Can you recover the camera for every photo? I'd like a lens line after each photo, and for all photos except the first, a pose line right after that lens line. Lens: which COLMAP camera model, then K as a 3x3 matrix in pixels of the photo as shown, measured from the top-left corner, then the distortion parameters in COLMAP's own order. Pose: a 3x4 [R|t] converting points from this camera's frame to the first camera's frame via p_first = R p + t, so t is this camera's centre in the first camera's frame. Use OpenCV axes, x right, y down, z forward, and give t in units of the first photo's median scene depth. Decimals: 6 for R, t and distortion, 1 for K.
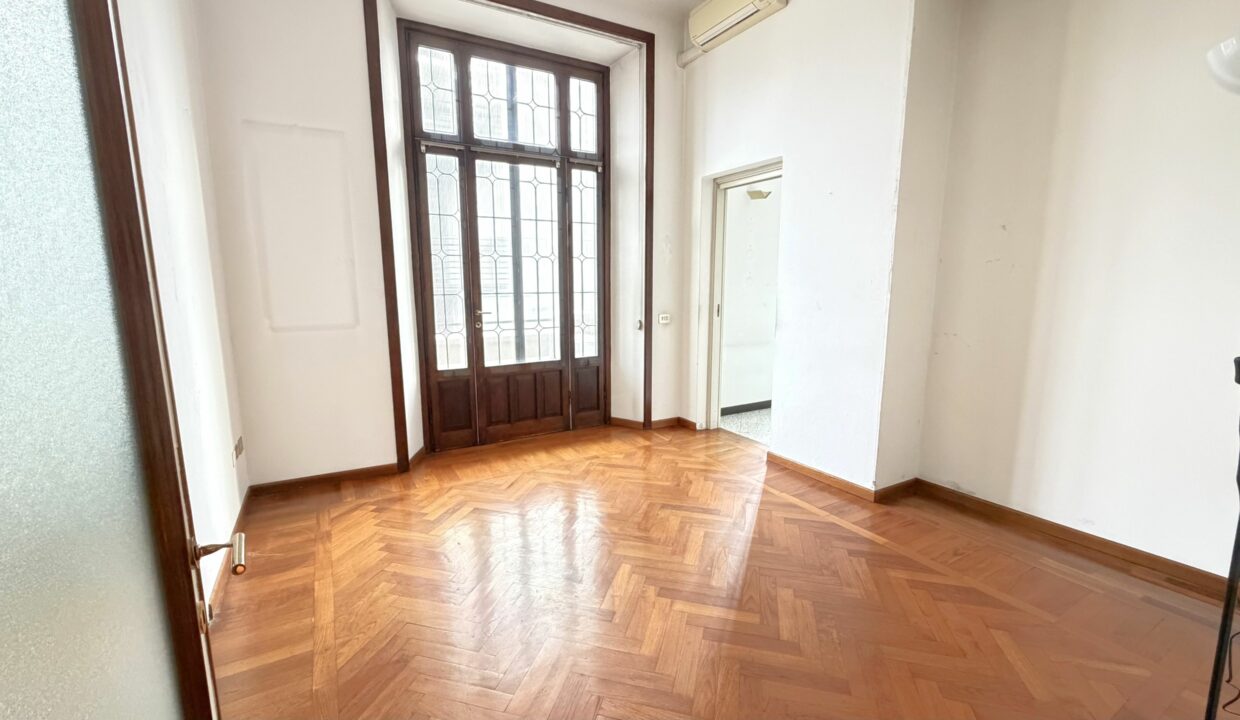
lens RADIAL K [[508.0, 0, 626.8], [0, 508.0, 358.8], [0, 0, 1]] dist [-0.001449, 0.001536]
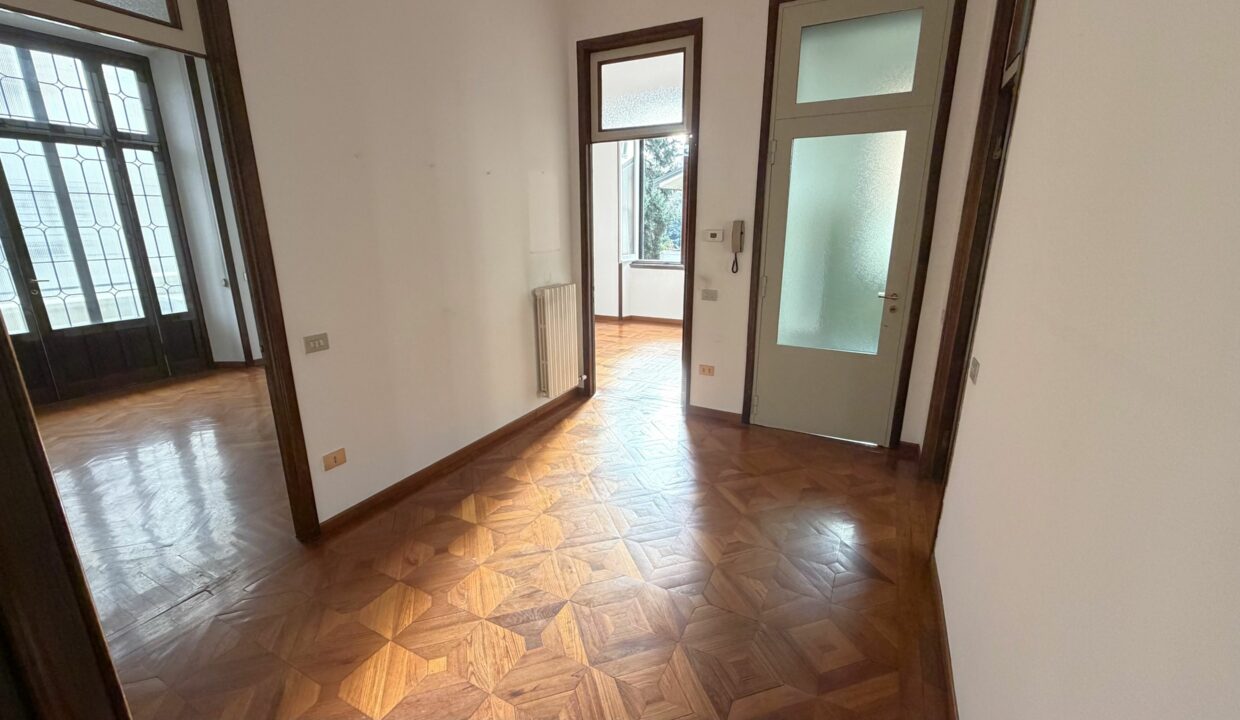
lens RADIAL K [[508.0, 0, 616.2], [0, 508.0, 361.2], [0, 0, 1]] dist [-0.001449, 0.001536]
pose [[0.840770, -0.141268, 0.522636, 0.154413], [0.093710, 0.988759, 0.116507, 0.067283], [-0.533220, -0.048980, 0.844557, -0.556853]]
